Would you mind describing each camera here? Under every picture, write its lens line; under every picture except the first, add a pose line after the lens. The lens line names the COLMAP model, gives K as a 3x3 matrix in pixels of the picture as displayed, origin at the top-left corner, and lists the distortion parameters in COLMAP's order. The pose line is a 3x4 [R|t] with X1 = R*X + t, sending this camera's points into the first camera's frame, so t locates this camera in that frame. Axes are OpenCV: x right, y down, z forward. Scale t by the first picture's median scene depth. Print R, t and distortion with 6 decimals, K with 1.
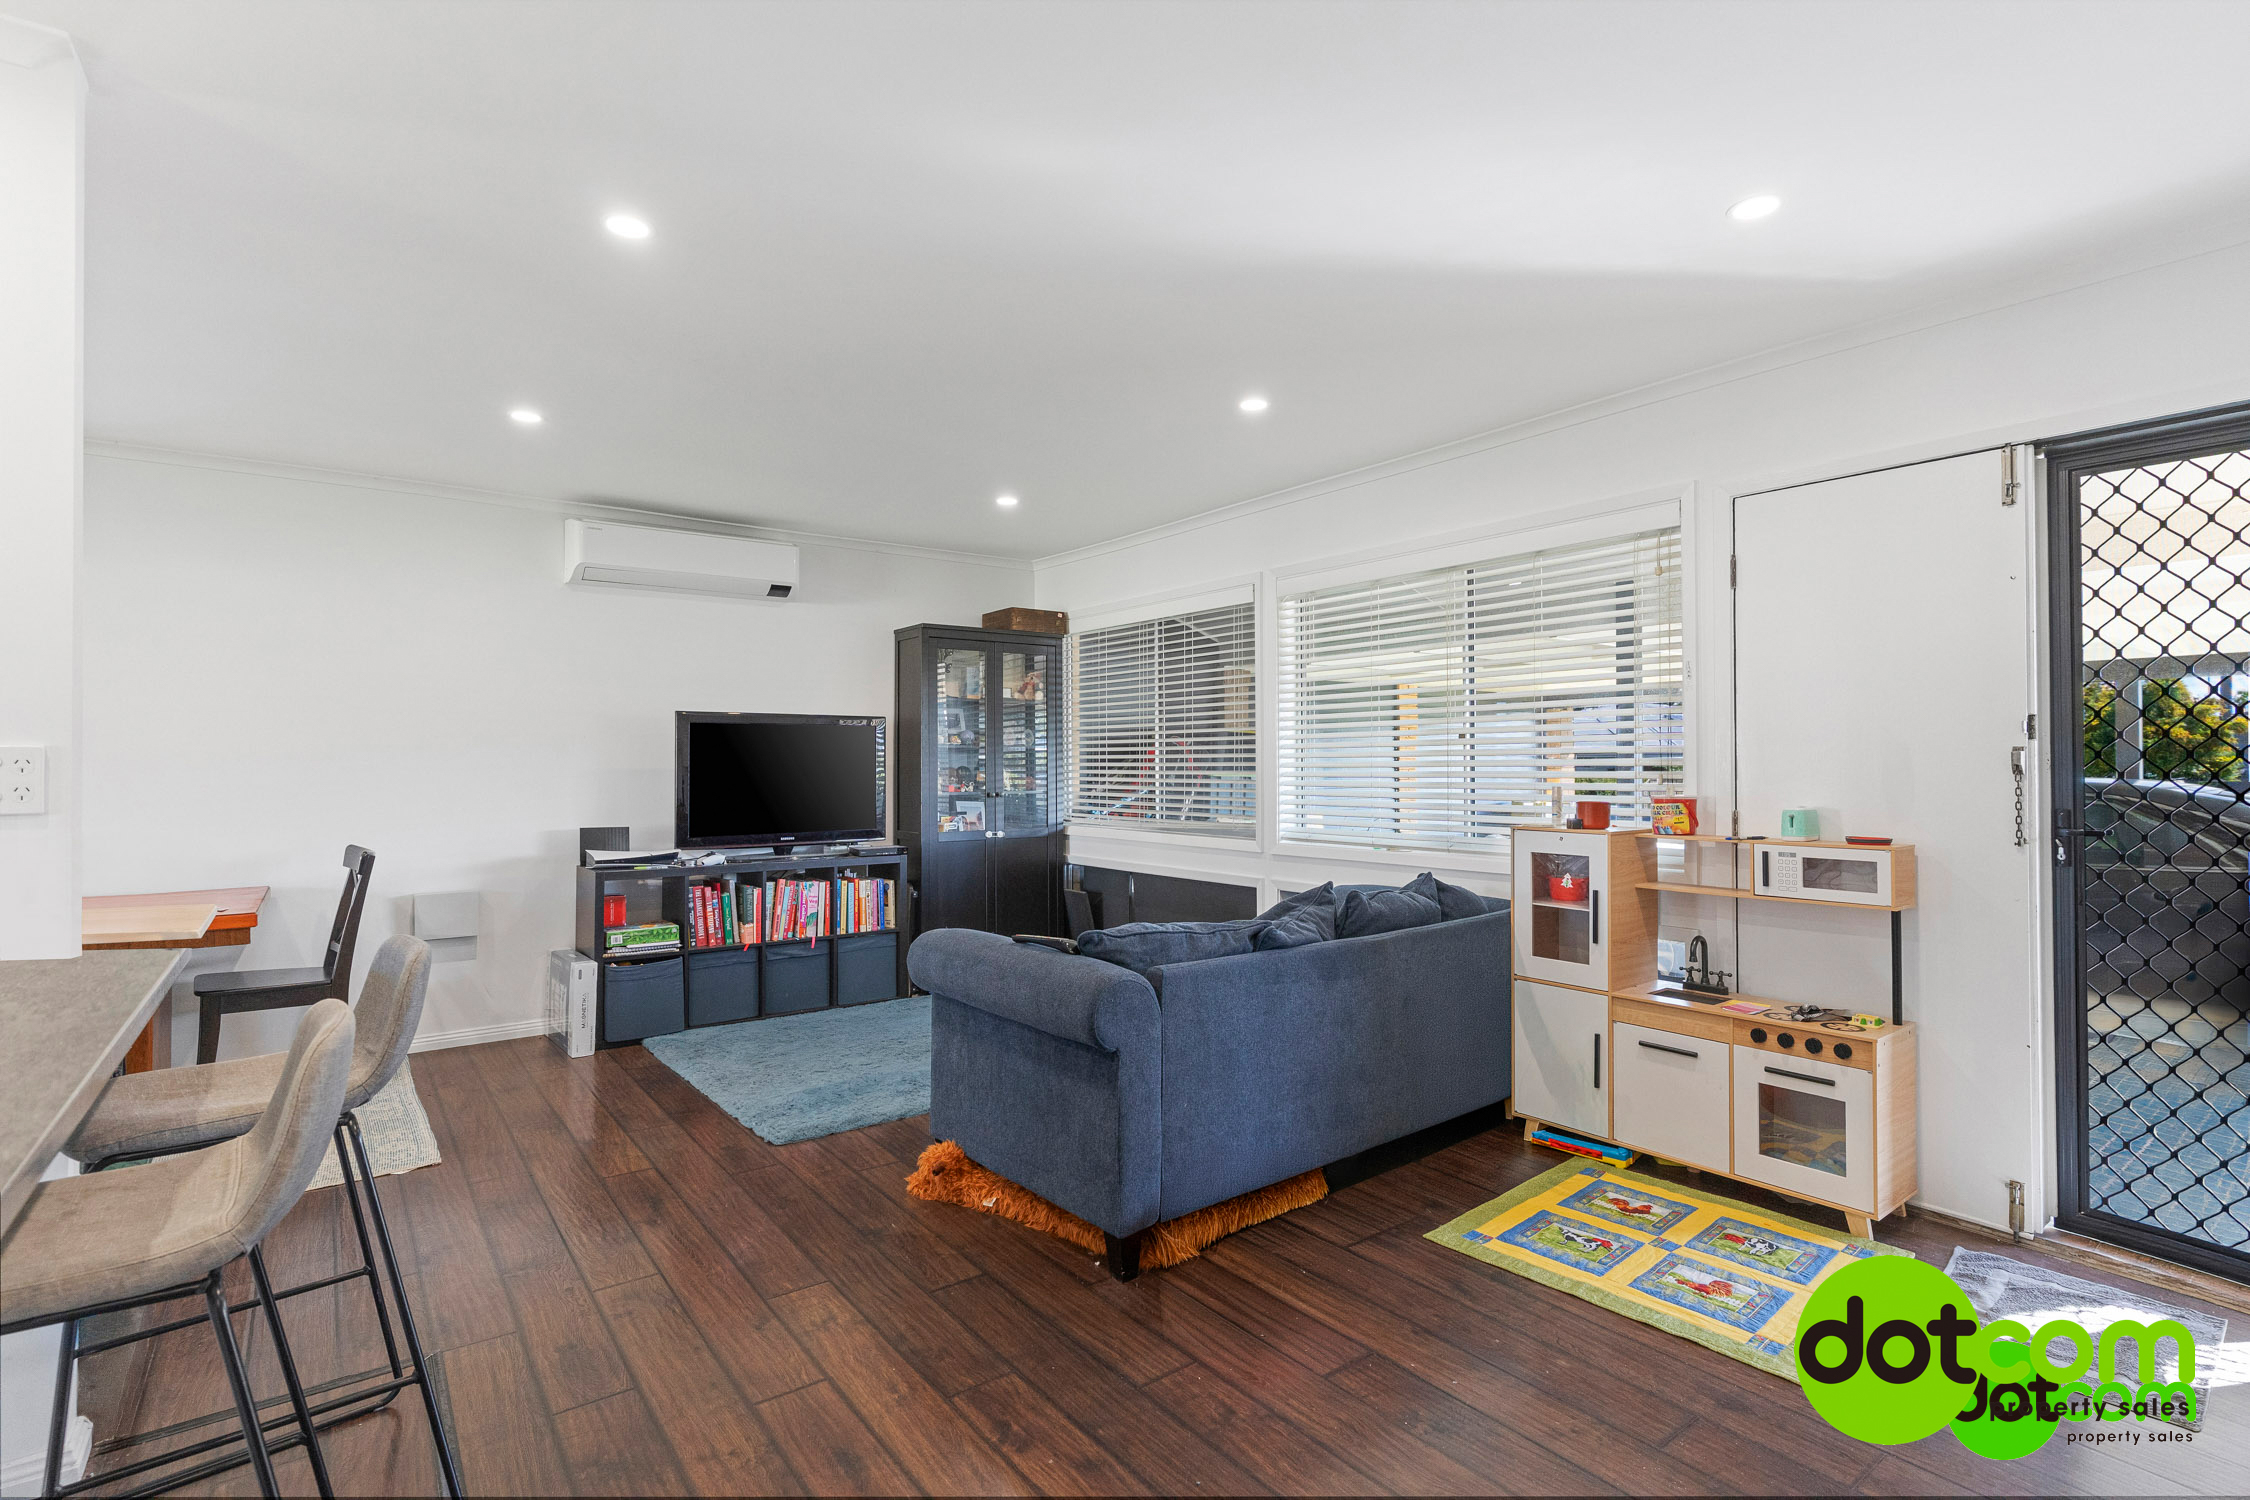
lens RADIAL K [[1073.2, 0, 1118.3], [0, 1073.2, 757.7], [0, 0, 1]] dist [0.003177, 0.000392]
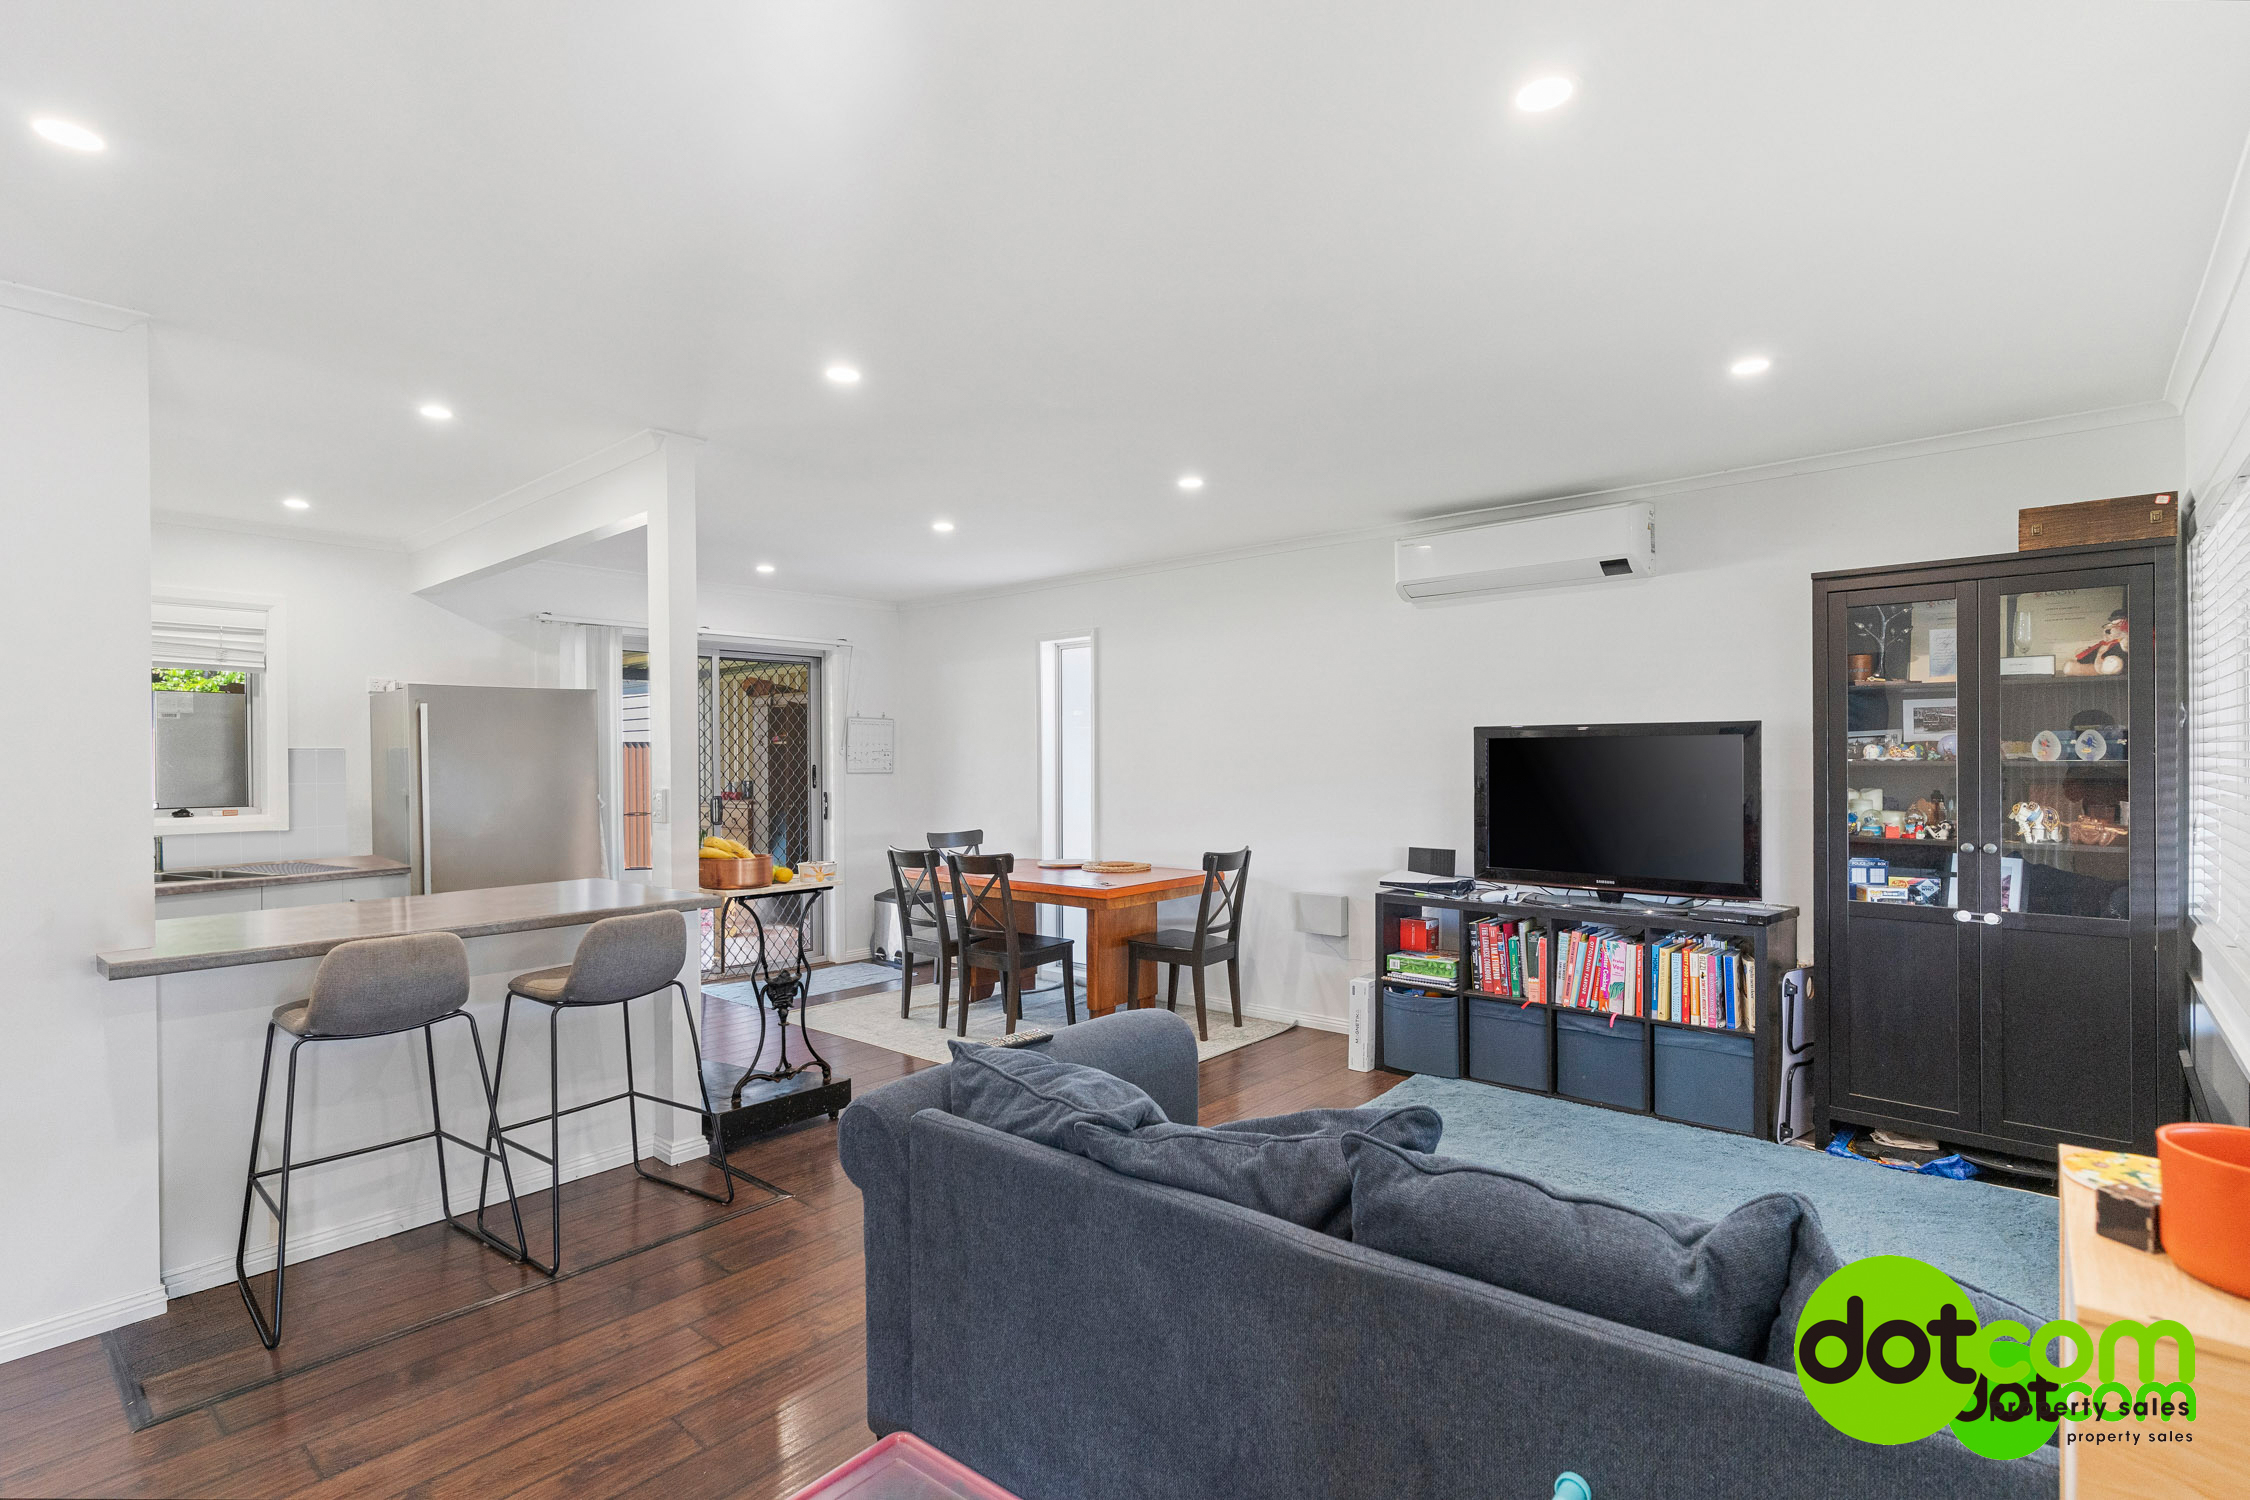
lens RADIAL K [[1073.2, 0, 1118.8], [0, 1073.2, 749.0], [0, 0, 1]] dist [0.003177, 0.000392]
pose [[0.212828, -0.002017, -0.977088, 0.393865], [0.013405, 0.999910, 0.000856, -0.028030], [0.976998, -0.013280, 0.212836, 0.492353]]
